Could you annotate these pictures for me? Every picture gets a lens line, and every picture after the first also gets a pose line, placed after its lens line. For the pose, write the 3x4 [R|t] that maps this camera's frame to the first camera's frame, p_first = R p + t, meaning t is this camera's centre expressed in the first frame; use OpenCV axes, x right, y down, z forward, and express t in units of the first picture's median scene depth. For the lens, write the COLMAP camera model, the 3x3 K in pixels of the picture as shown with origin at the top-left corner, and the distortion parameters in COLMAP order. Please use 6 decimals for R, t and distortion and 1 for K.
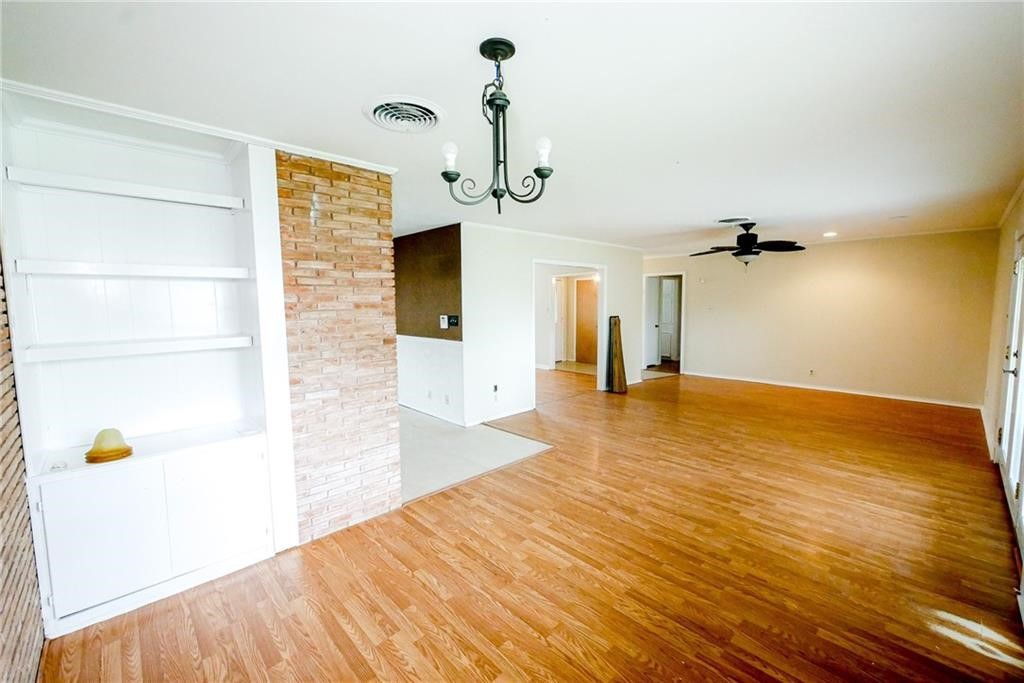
lens RADIAL K [[421.8, 0, 512.0], [0, 421.8, 341.5], [0, 0, 1]] dist [-0.013439, 0.002881]
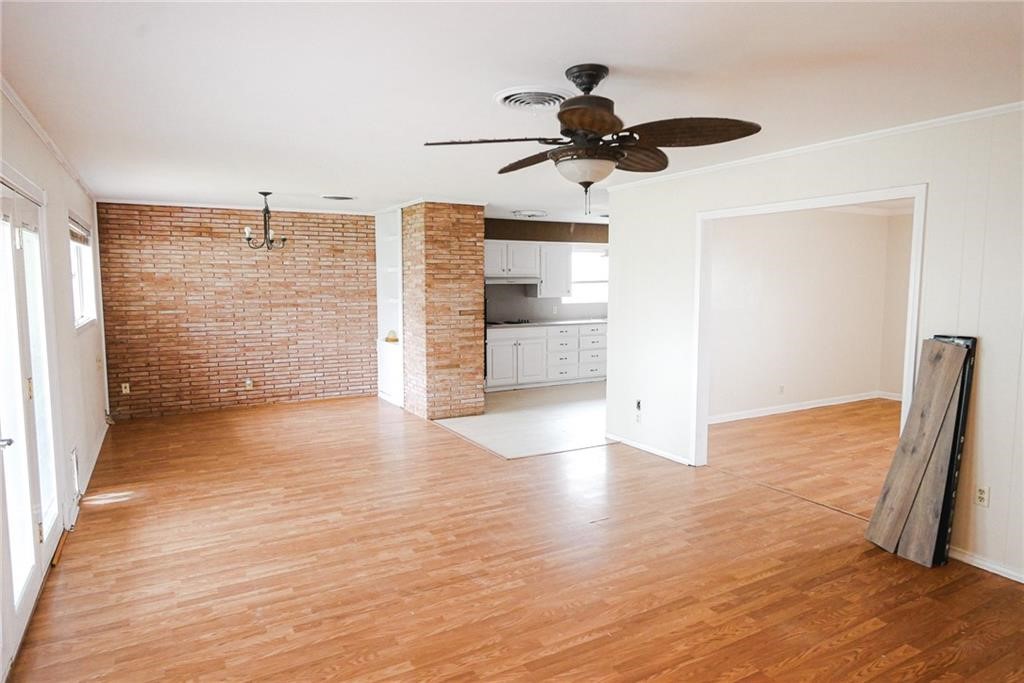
lens RADIAL K [[630.9, 0, 512.0], [0, 630.9, 341.5], [0, 0, 1]] dist [0.003319, 0.001384]
pose [[-0.243632, 0.102971, -0.964386, 1.705625], [-0.089402, 0.987730, 0.128049, -0.187979], [0.965739, 0.117415, -0.231437, 1.688877]]
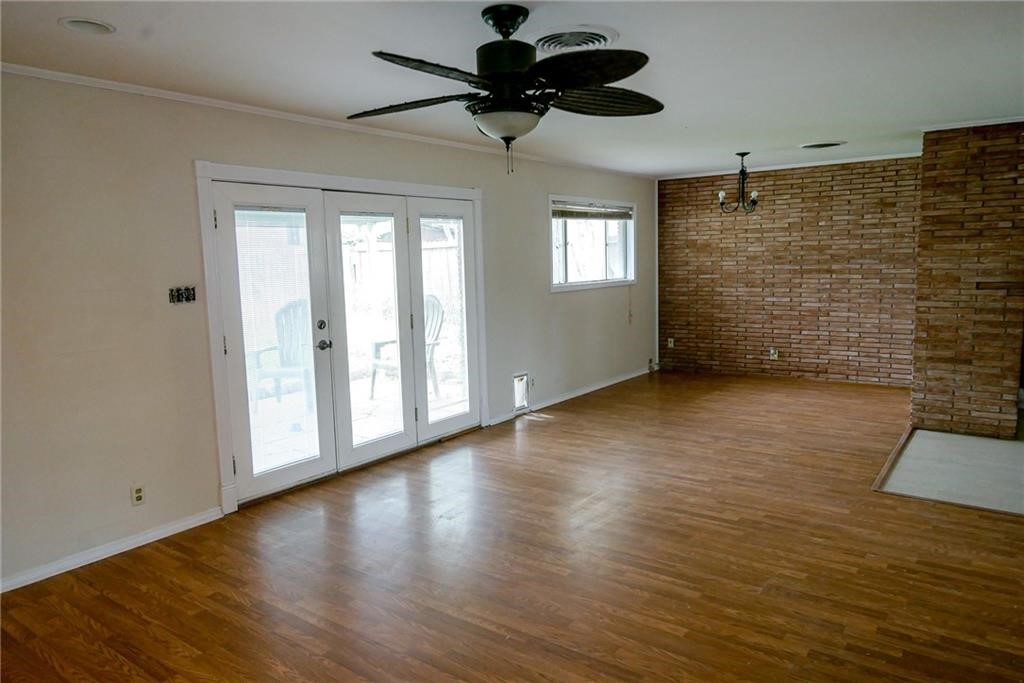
lens RADIAL K [[685.3, 0, 512.0], [0, 685.3, 341.5], [0, 0, 1]] dist [-0.001969, 0.000141]
pose [[-0.983987, 0.056931, -0.168901, 1.020547], [0.018618, 0.975263, 0.220261, -0.239183], [0.177263, 0.213589, -0.960707, 2.385034]]
